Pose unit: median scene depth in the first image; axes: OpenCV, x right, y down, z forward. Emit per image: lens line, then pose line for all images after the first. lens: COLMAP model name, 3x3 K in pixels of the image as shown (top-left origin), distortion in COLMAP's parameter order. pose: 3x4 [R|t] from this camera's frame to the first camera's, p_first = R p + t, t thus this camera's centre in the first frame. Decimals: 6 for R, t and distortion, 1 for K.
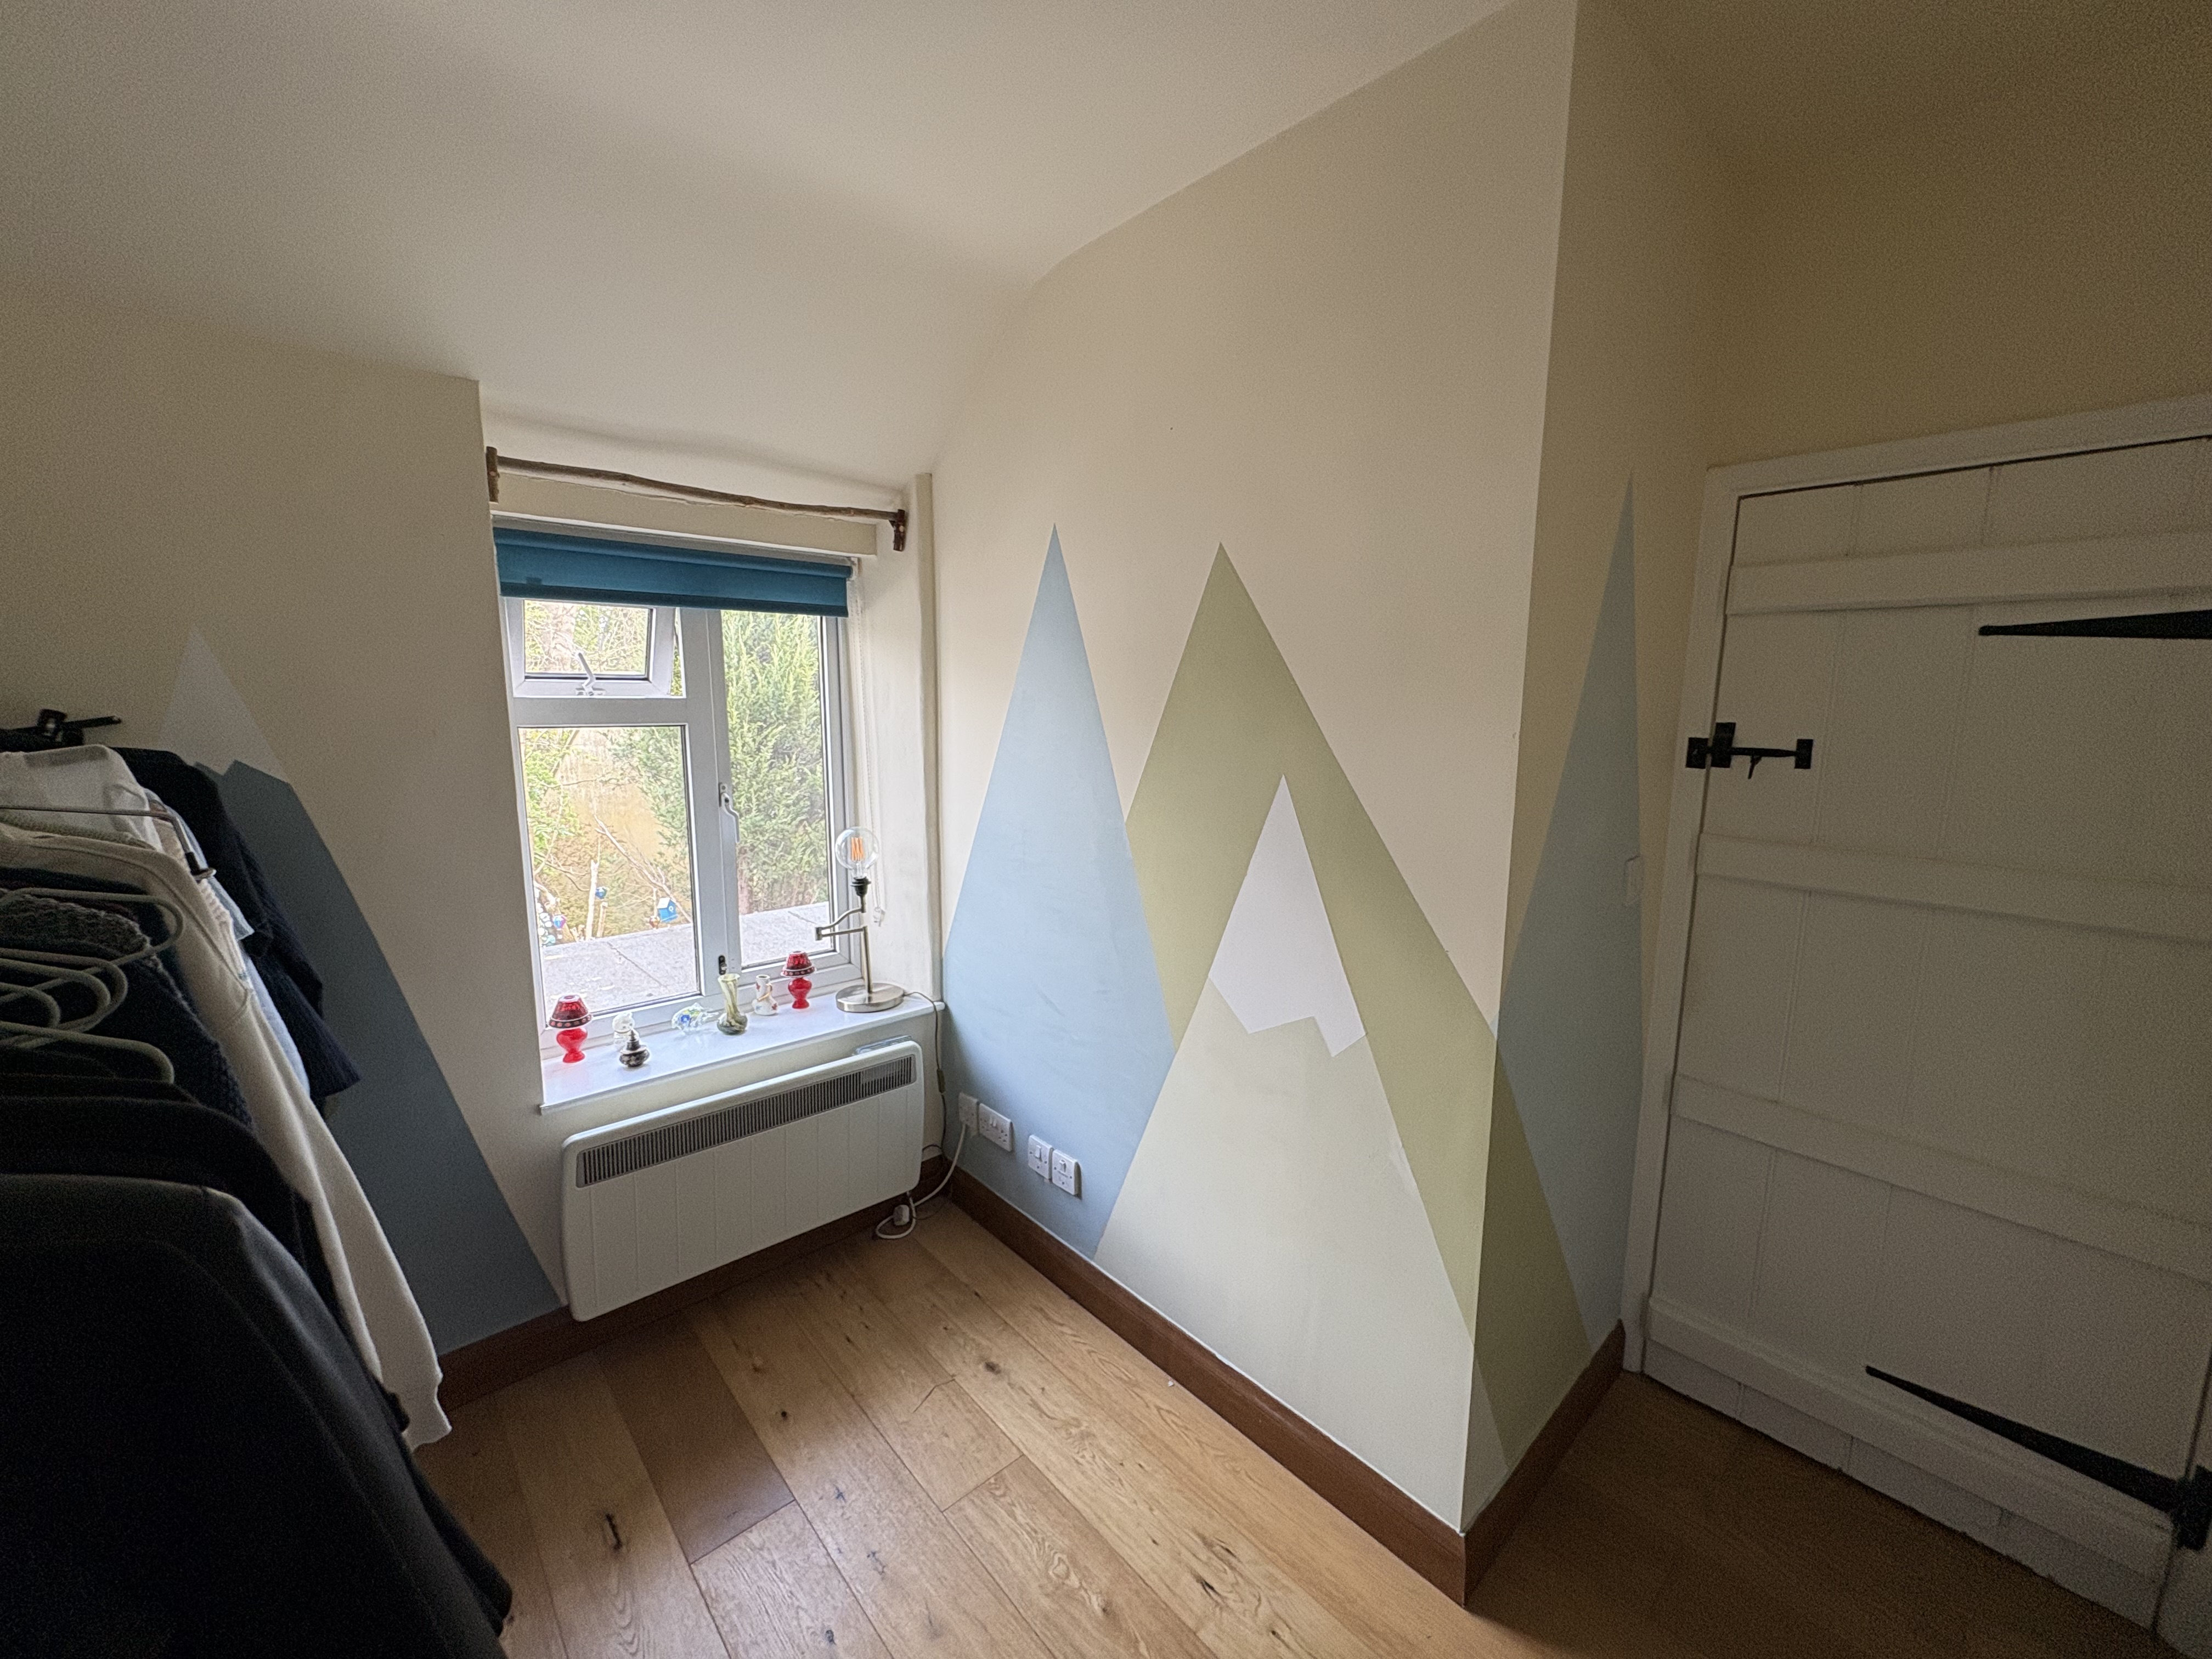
lens RADIAL K [[875.0, 0, 1104.5], [0, 875.0, 834.7], [0, 0, 1]] dist [-0.000658, -0.000248]
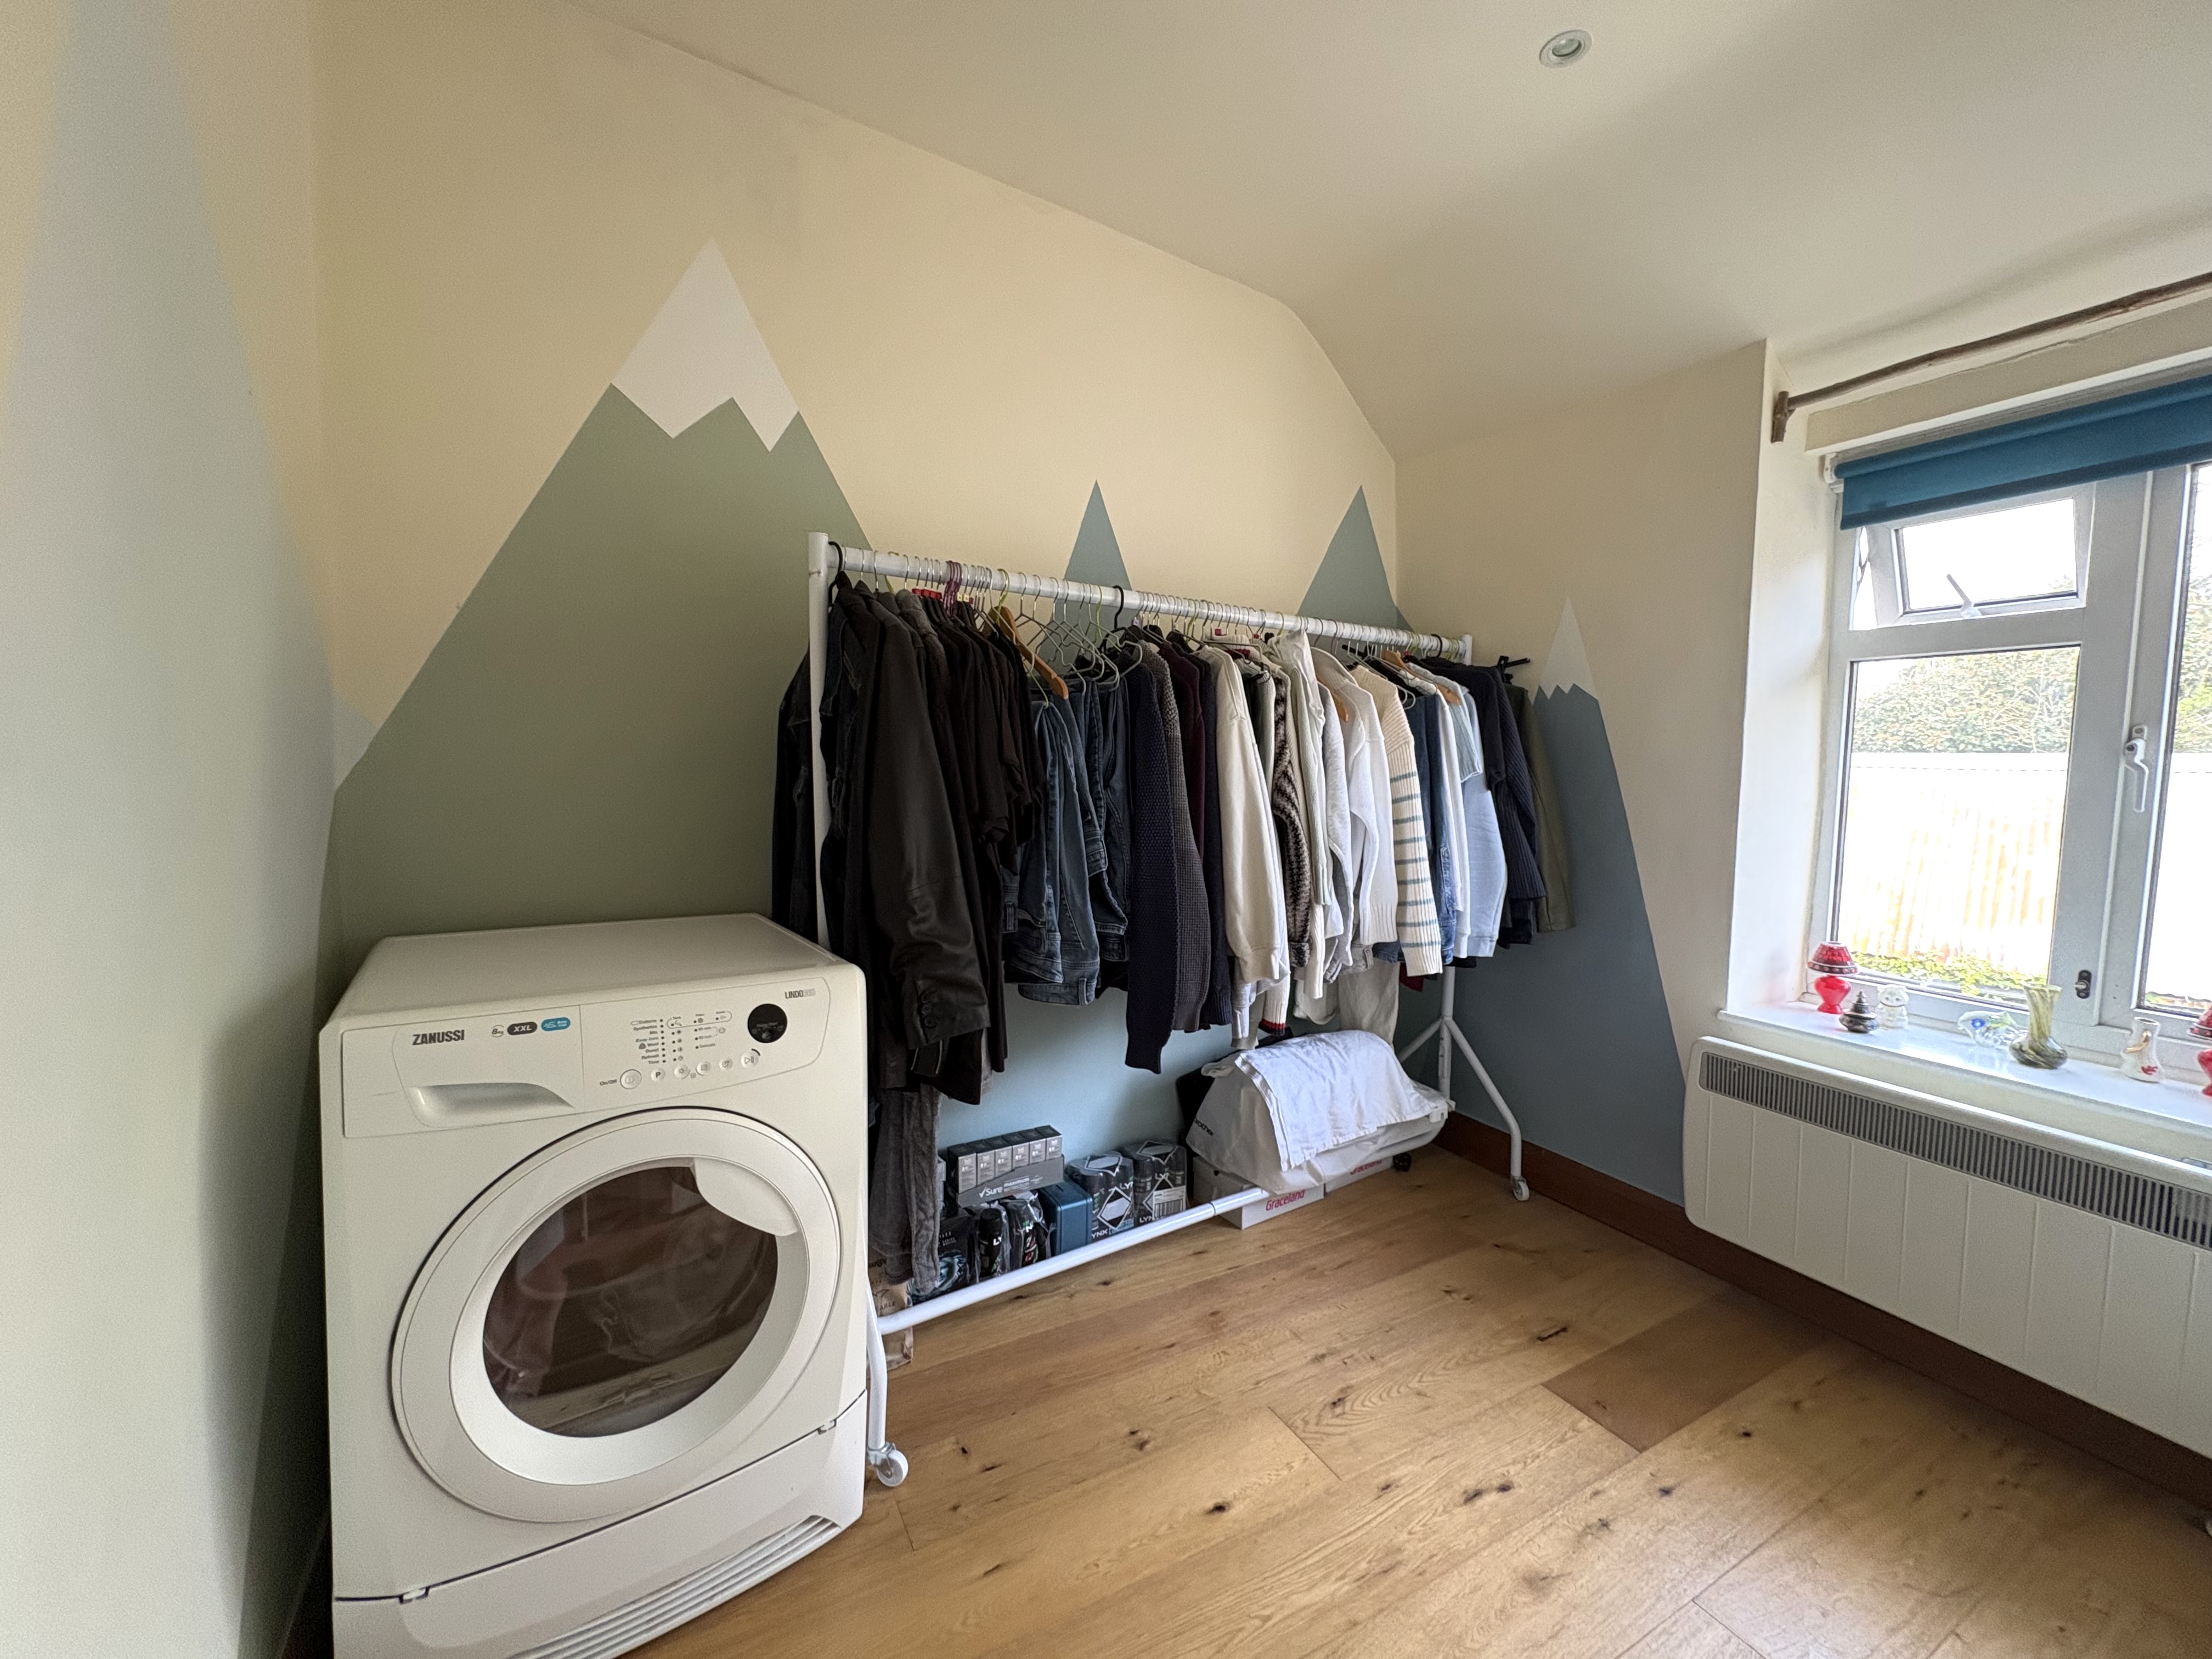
lens RADIAL K [[875.0, 0, 1102.9], [0, 875.0, 826.3], [0, 0, 1]] dist [-0.000658, -0.000248]
pose [[-0.237128, 0.066474, -0.969202, 0.534804], [-0.164100, 0.980579, 0.107403, 0.100801], [0.957518, 0.184514, -0.221614, 0.473728]]
